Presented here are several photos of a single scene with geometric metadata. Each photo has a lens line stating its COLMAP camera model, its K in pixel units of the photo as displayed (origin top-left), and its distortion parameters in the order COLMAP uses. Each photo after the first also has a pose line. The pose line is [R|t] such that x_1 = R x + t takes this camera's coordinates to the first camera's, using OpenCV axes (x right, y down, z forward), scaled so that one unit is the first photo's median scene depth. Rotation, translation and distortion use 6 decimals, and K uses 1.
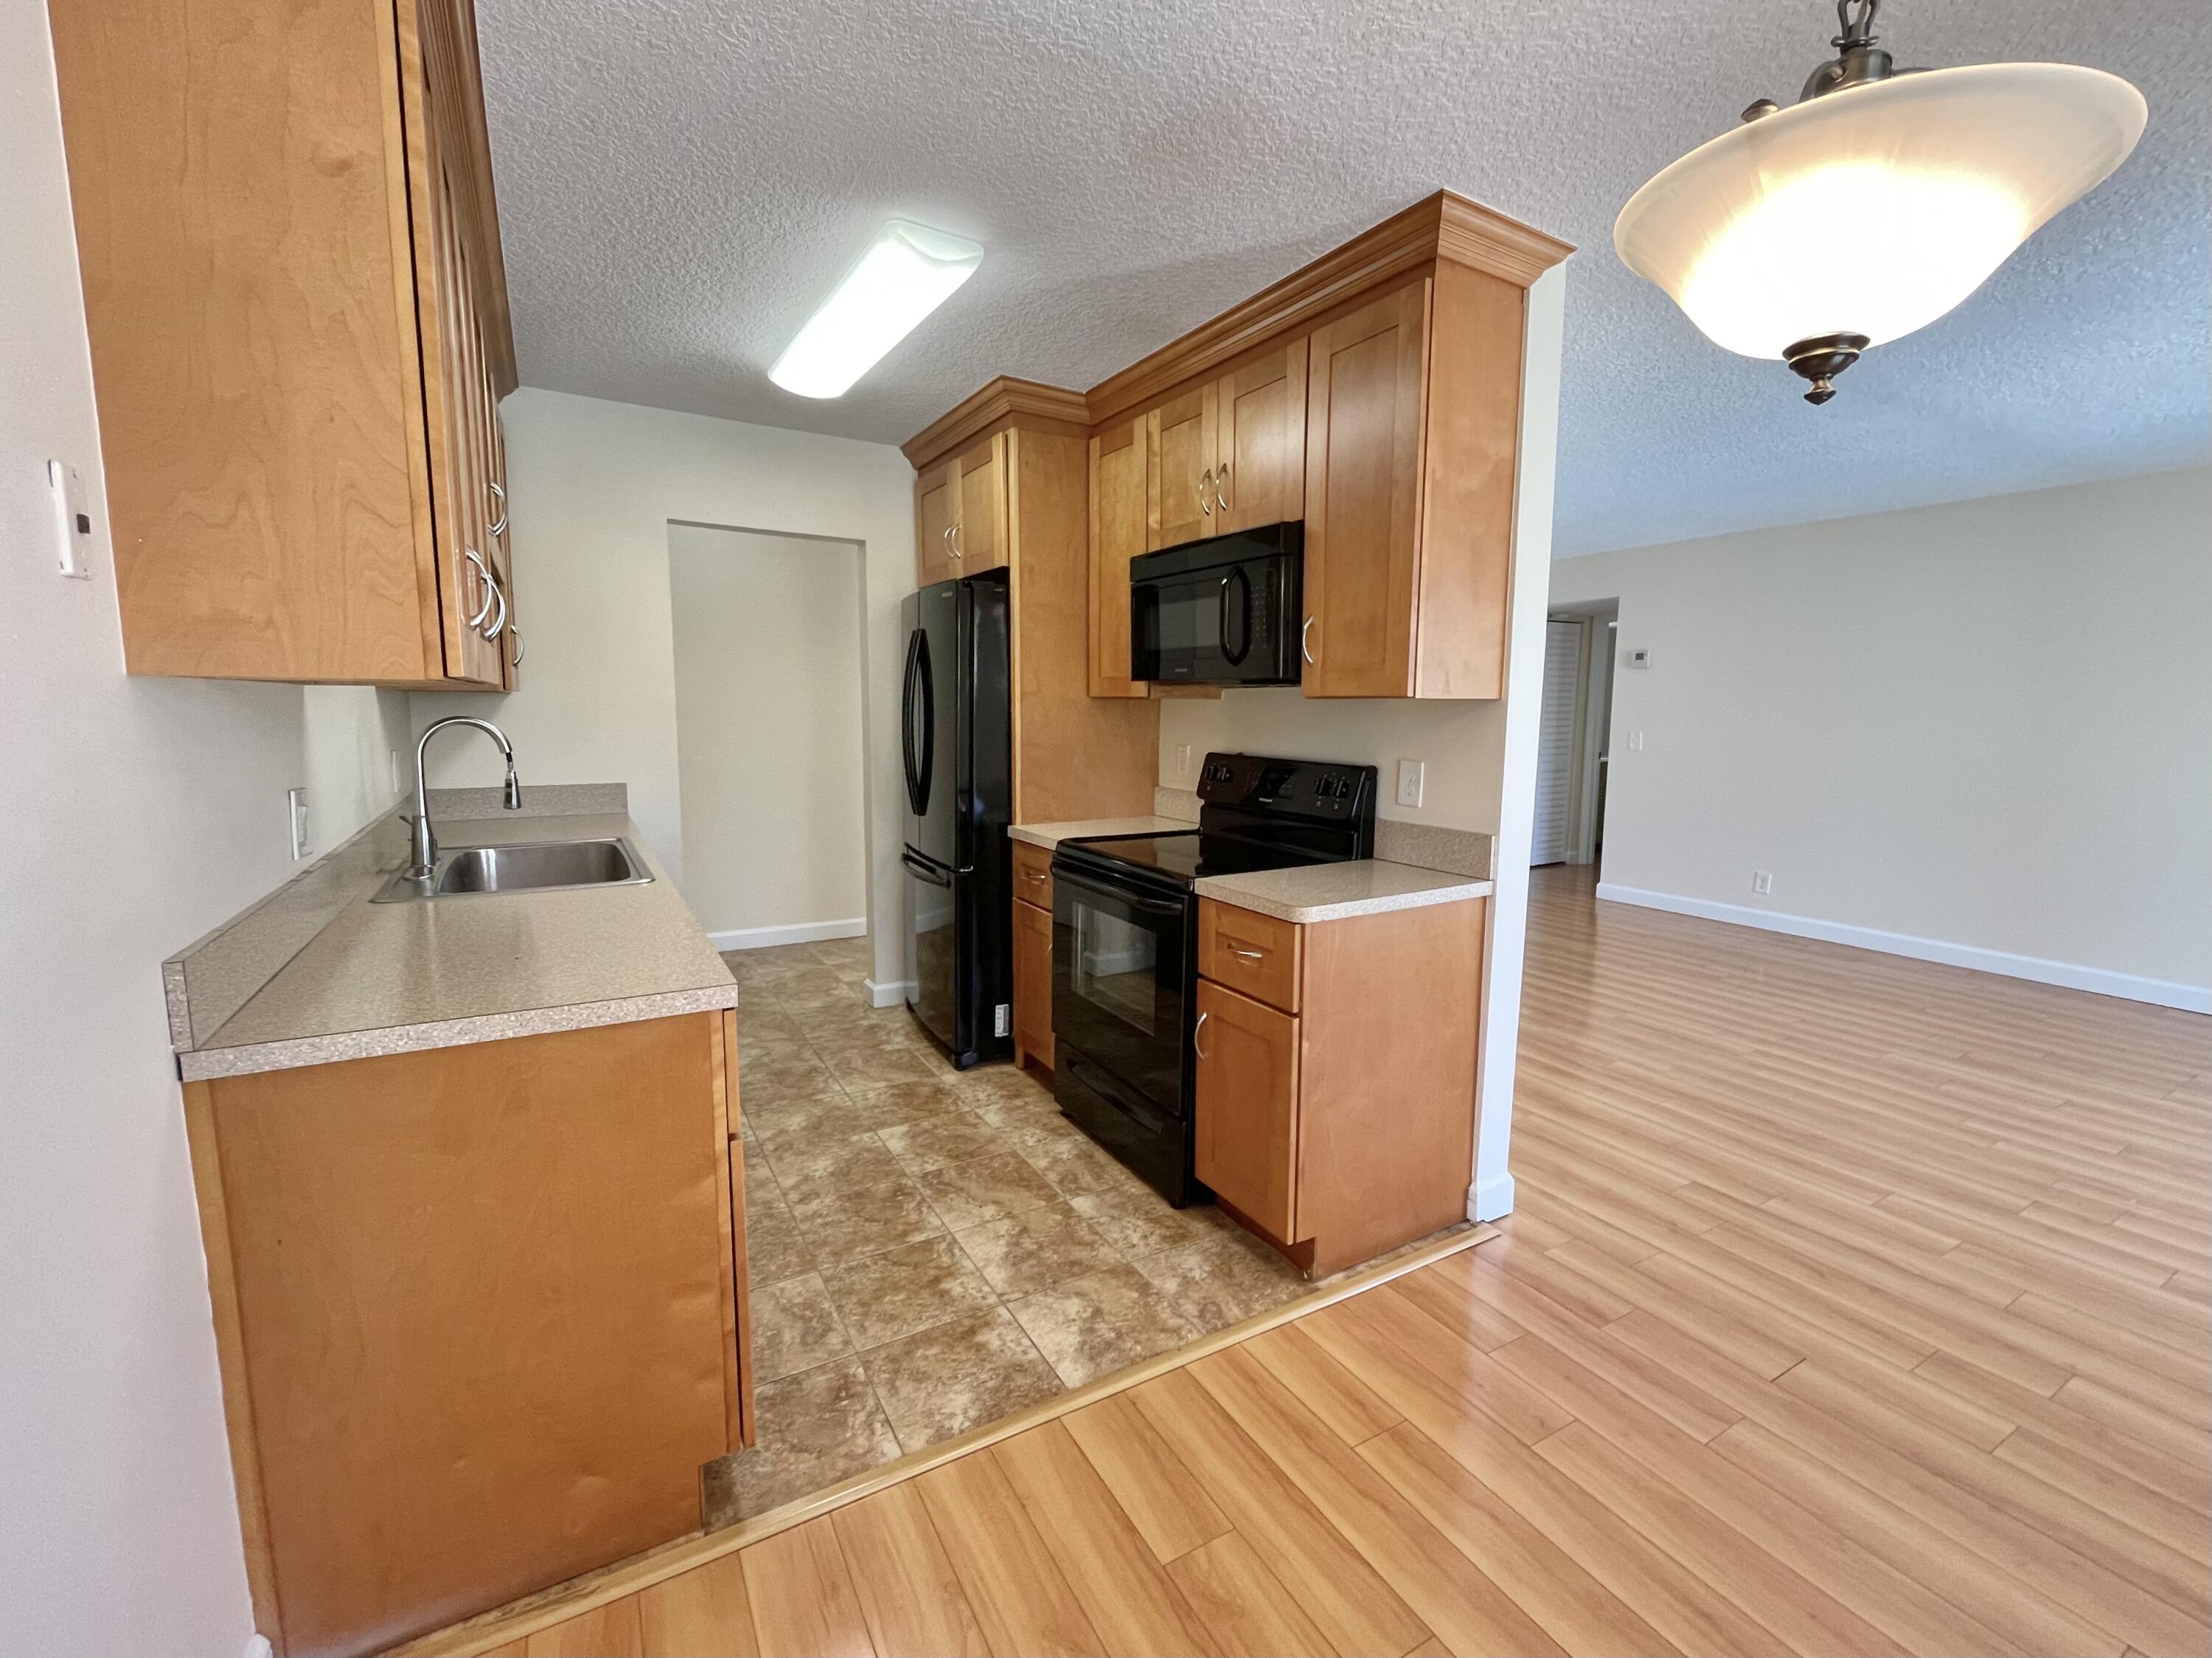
lens RADIAL K [[926.2, 0, 1089.6], [0, 926.2, 827.6], [0, 0, 1]] dist [-0.009130, -0.002525]
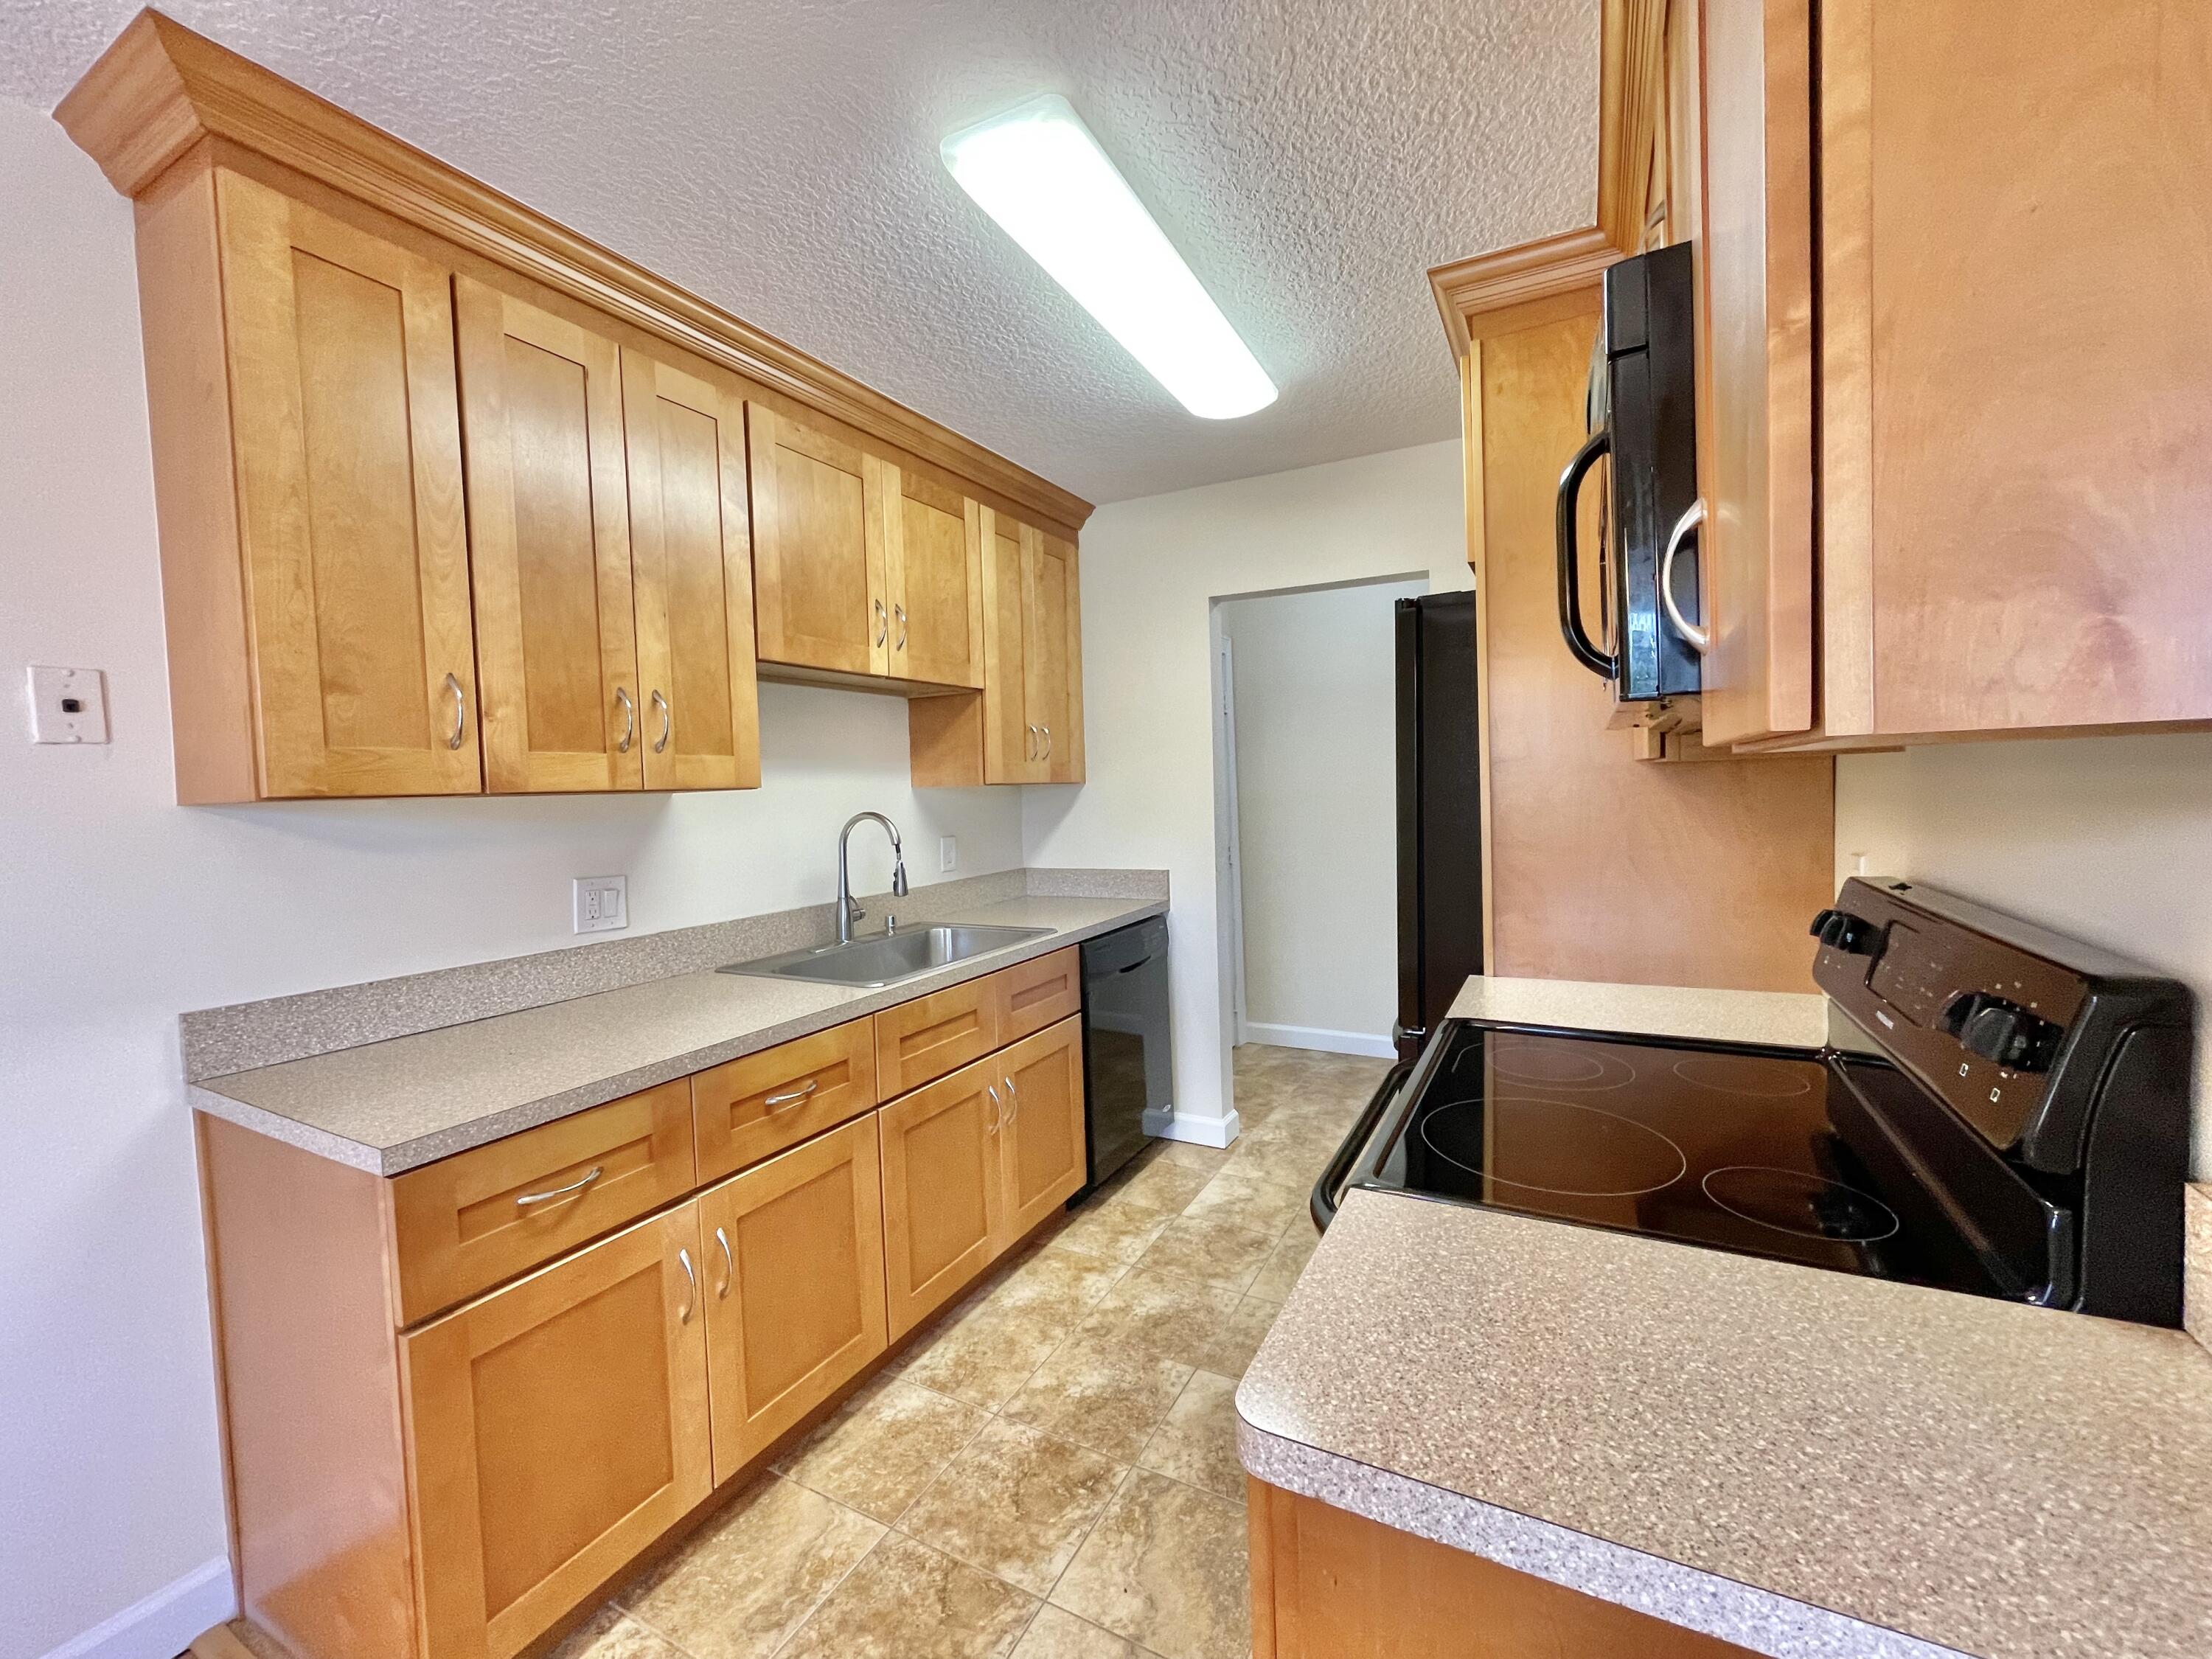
lens RADIAL K [[905.5, 0, 1147.0], [0, 905.5, 813.5], [0, 0, 1]] dist [-0.003558, -0.000018]
pose [[0.550002, 0.003828, -0.835154, 0.340491], [-0.071235, 0.996560, -0.042346, -0.073987], [0.832120, 0.082783, 0.548383, 0.540985]]
